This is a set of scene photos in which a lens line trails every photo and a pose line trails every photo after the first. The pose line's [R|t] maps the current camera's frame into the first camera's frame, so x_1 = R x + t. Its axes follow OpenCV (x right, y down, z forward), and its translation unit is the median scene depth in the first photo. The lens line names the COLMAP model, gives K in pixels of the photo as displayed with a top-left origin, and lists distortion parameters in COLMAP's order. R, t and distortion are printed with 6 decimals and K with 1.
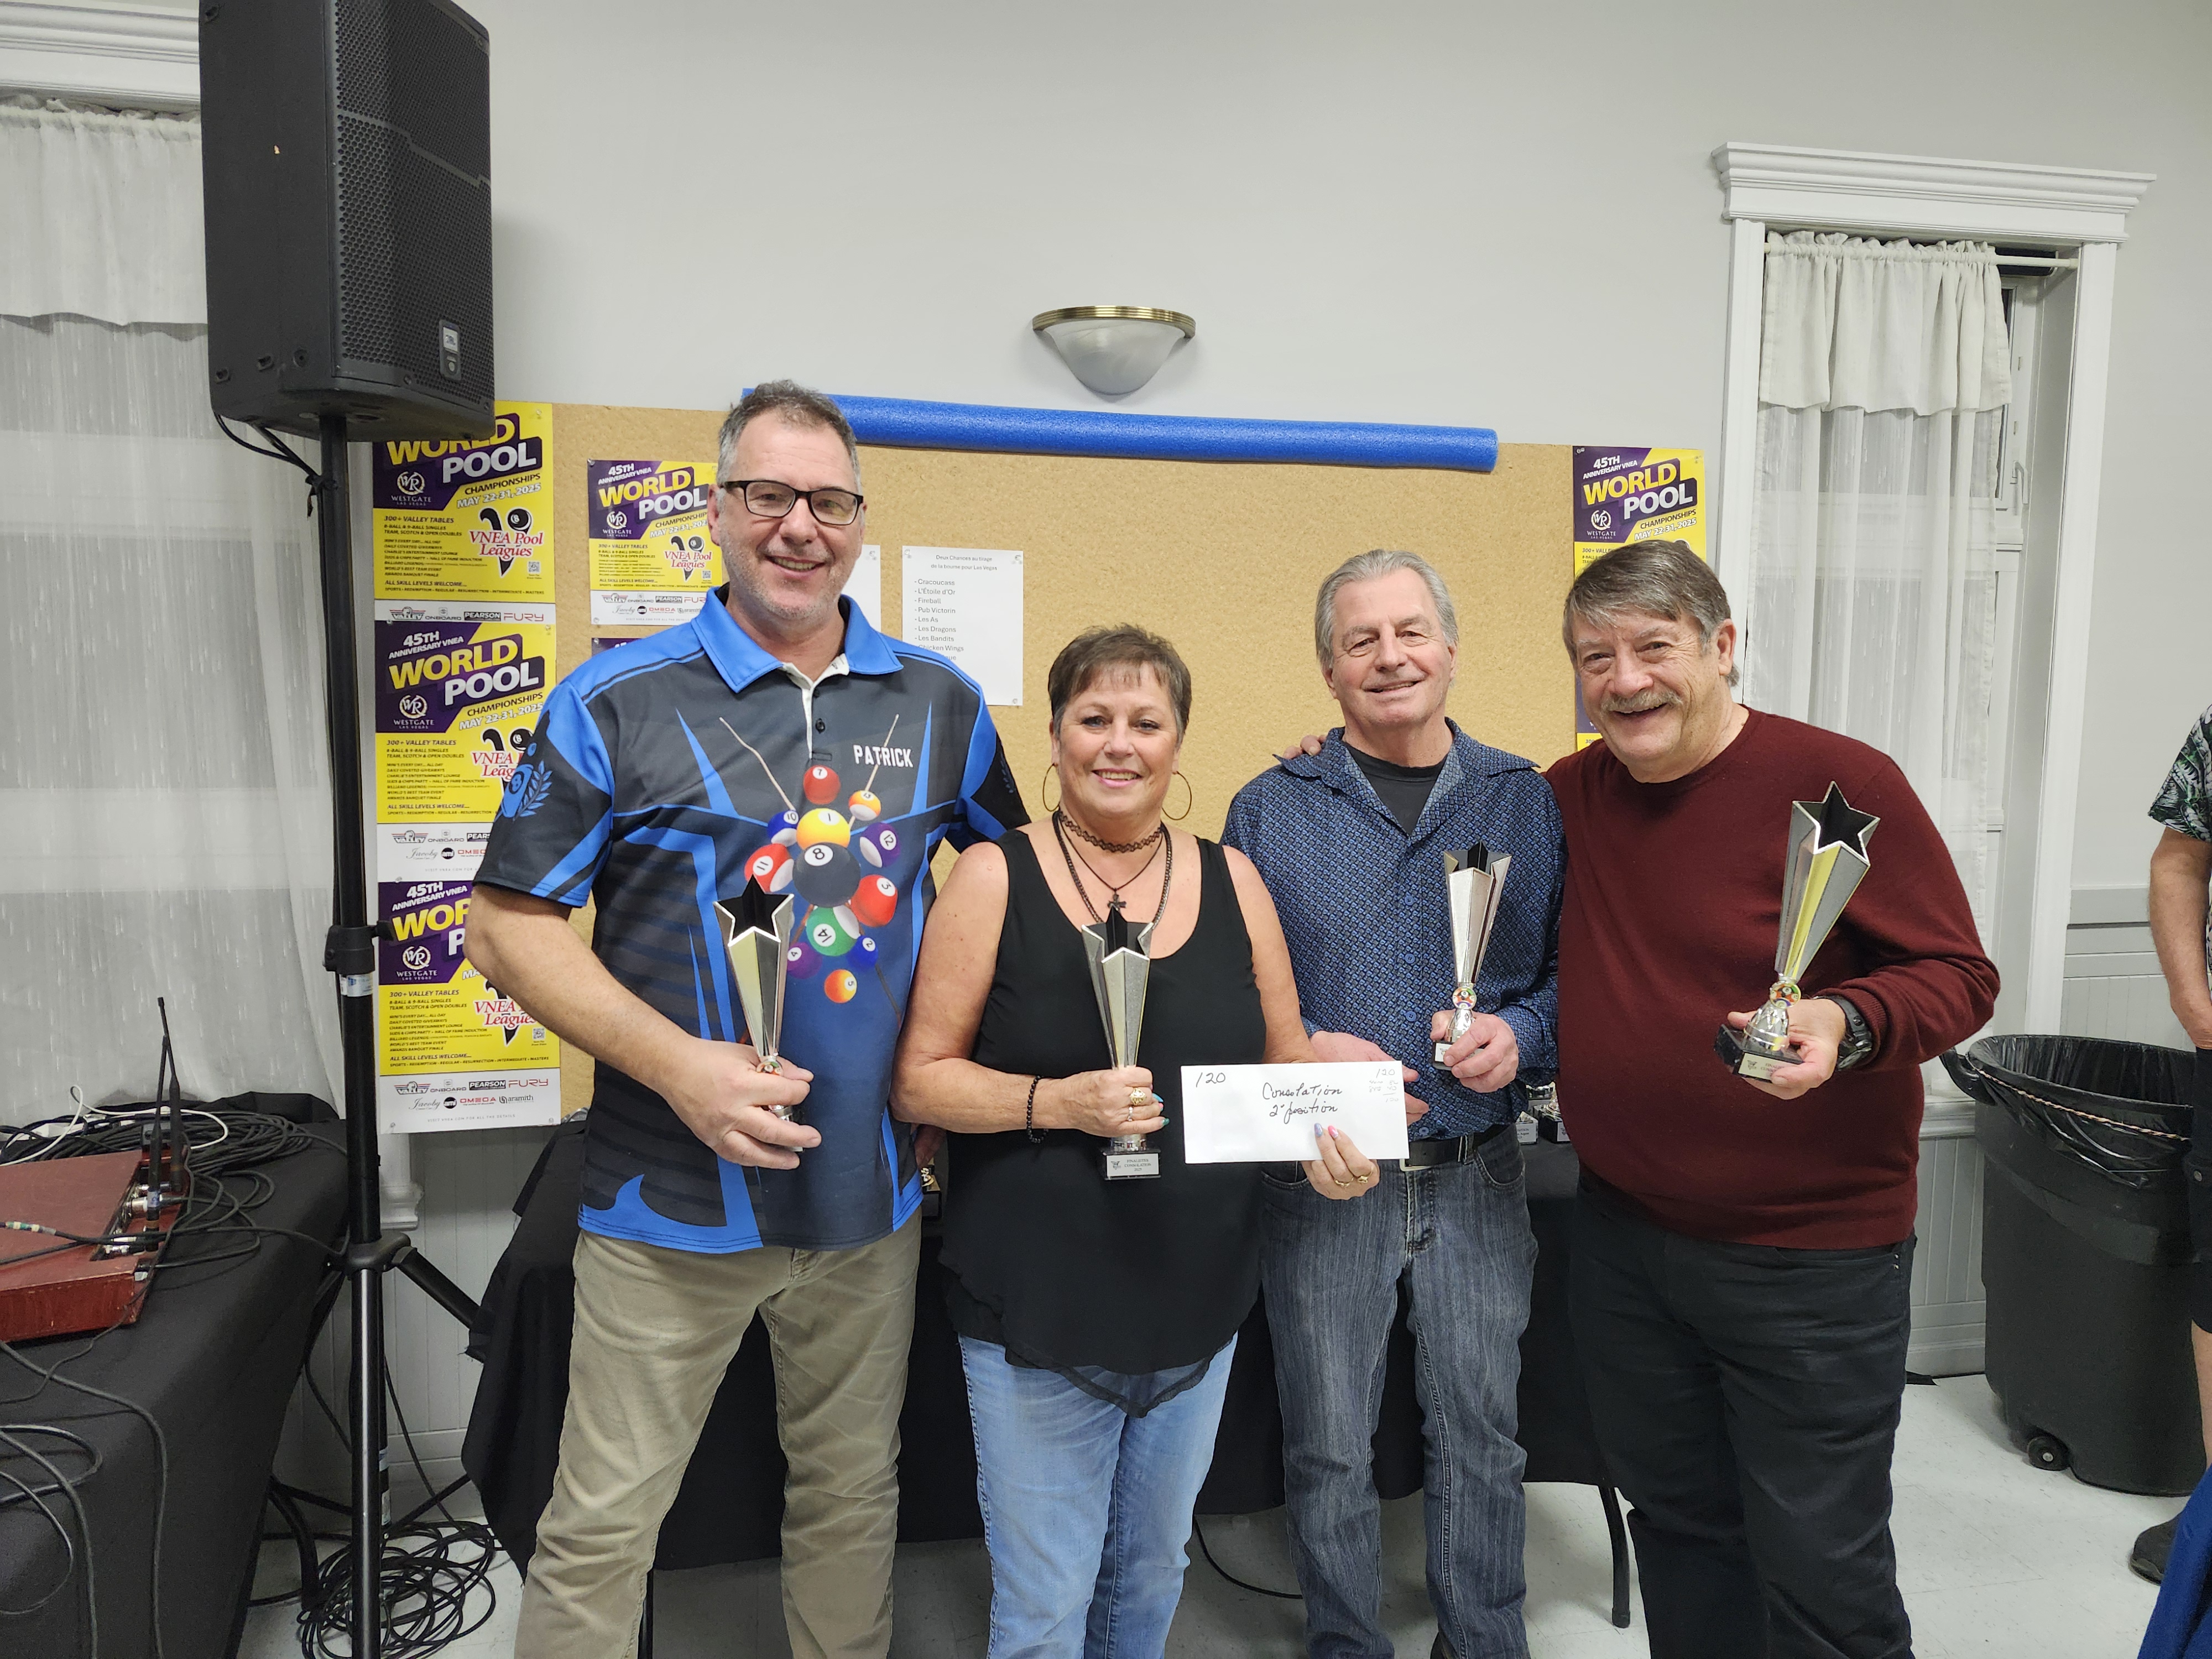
lens RADIAL K [[1518.9, 0, 1089.8], [0, 1518.9, 828.0], [0, 0, 1]] dist [0.027834, -0.029226]
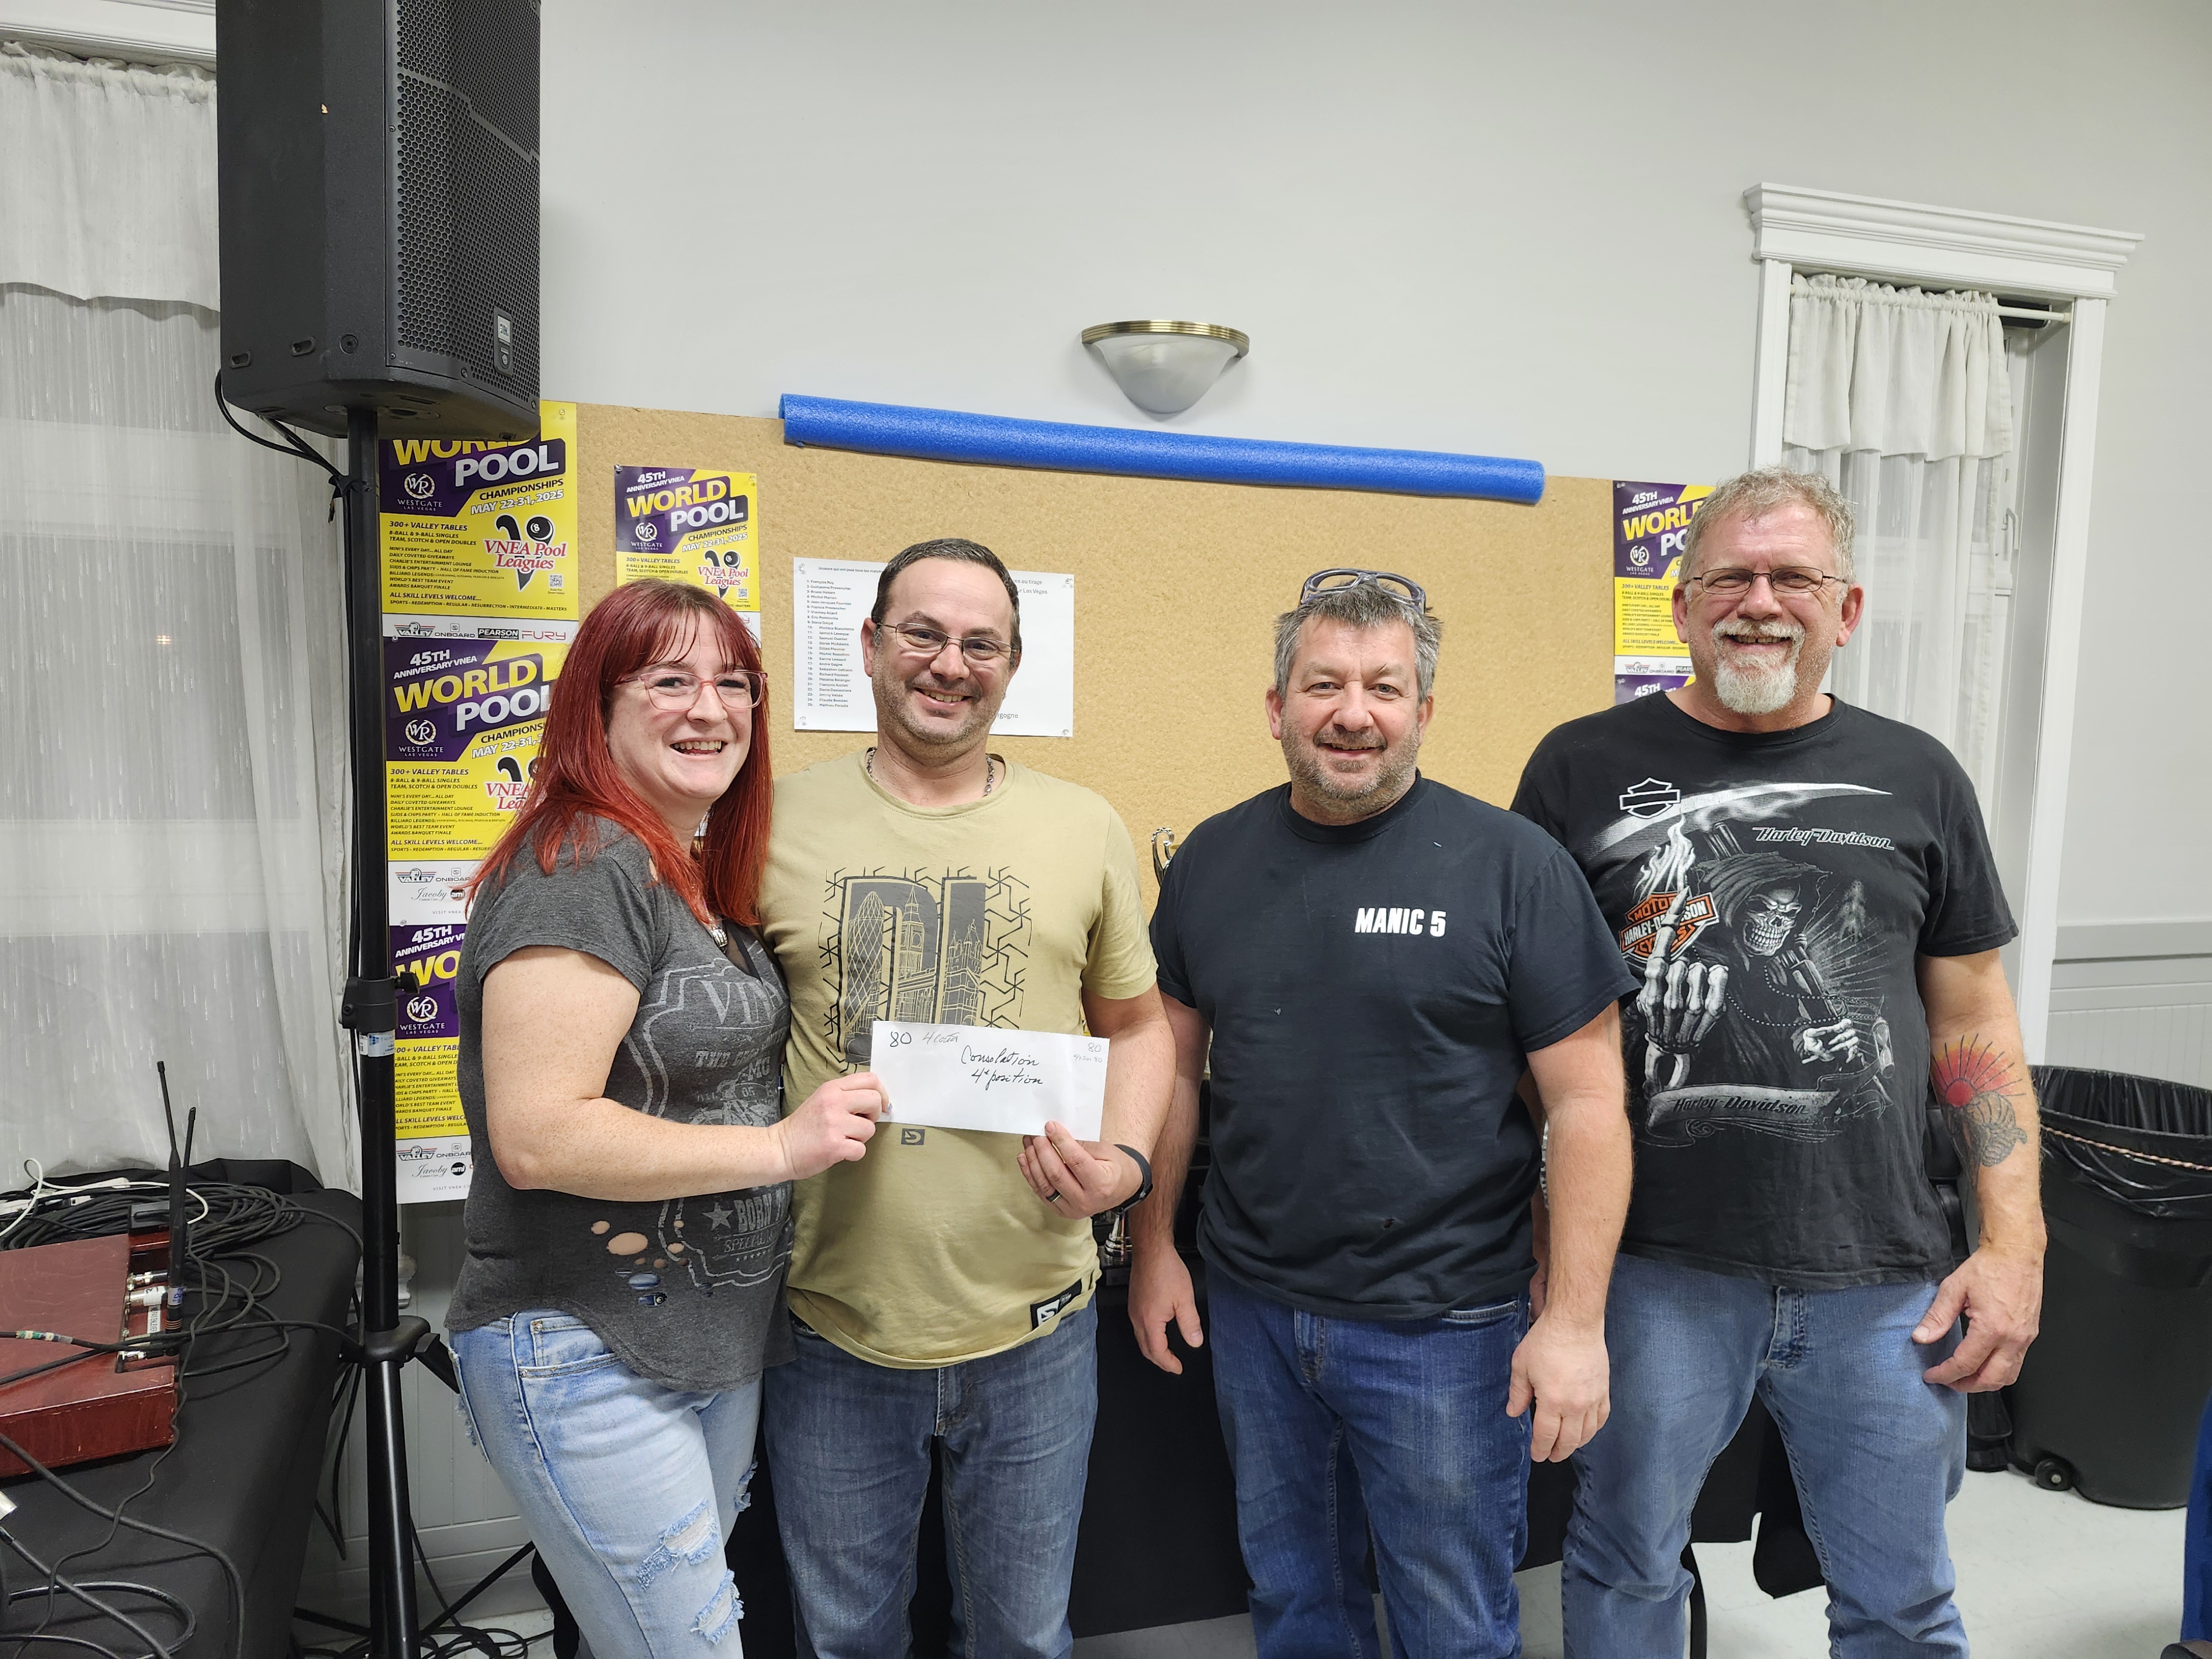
lens RADIAL K [[1518.9, 0, 1100.0], [0, 1518.9, 845.8], [0, 0, 1]] dist [0.027834, -0.029226]
pose [[0.994742, 0.003210, 0.102358, -0.124821], [-0.002770, 0.999986, -0.004443, -0.008395], [-0.102371, 0.004136, 0.994738, 0.052659]]
